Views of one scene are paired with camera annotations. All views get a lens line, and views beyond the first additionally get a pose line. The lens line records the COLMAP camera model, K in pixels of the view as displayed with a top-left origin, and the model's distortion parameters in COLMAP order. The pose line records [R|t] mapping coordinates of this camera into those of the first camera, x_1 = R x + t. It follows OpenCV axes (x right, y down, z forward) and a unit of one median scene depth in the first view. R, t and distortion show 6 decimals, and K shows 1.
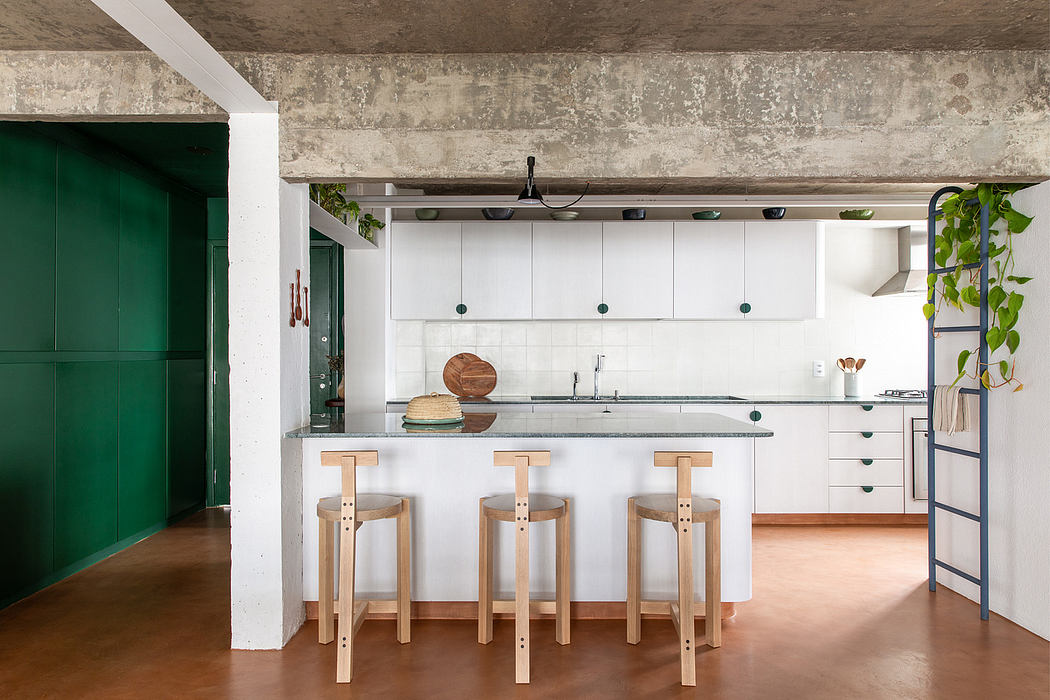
lens RADIAL K [[710.1, 0, 529.9], [0, 710.1, 353.8], [0, 0, 1]] dist [0.008624, -0.002868]
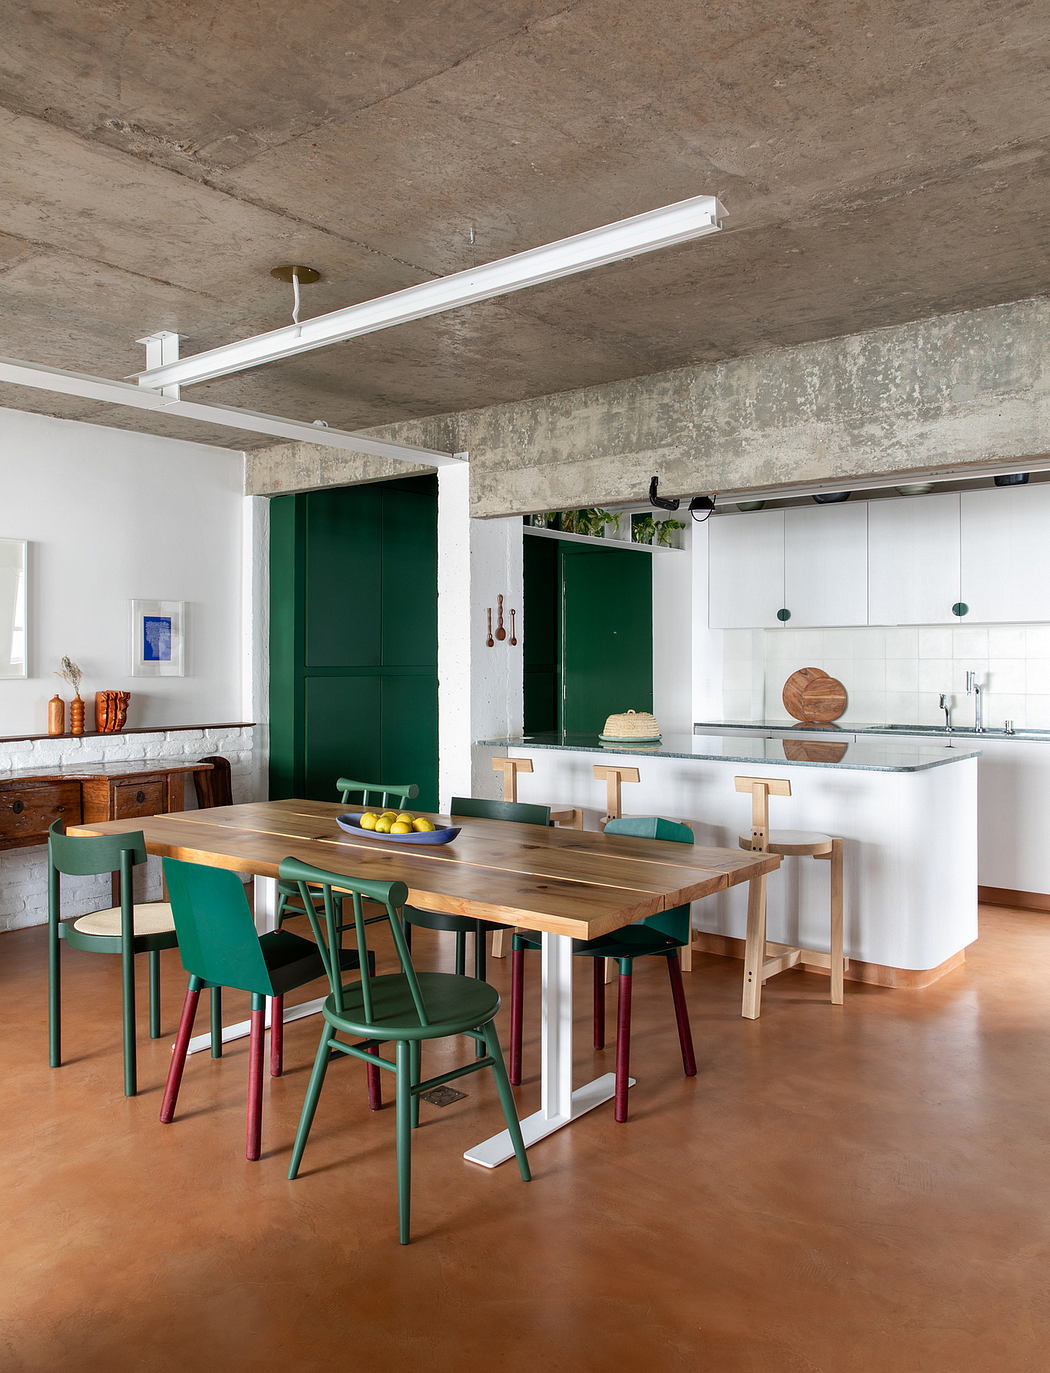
lens RADIAL K [[1091.1, 0, 519.6], [0, 1091.1, 660.3], [0, 0, 1]] dist [0.008212, -0.000451]
pose [[0.770908, 0.001484, -0.636945, 0.835215], [-0.001157, 0.999999, 0.000931, -0.019445], [0.636946, 0.000019, 0.770908, -0.308479]]
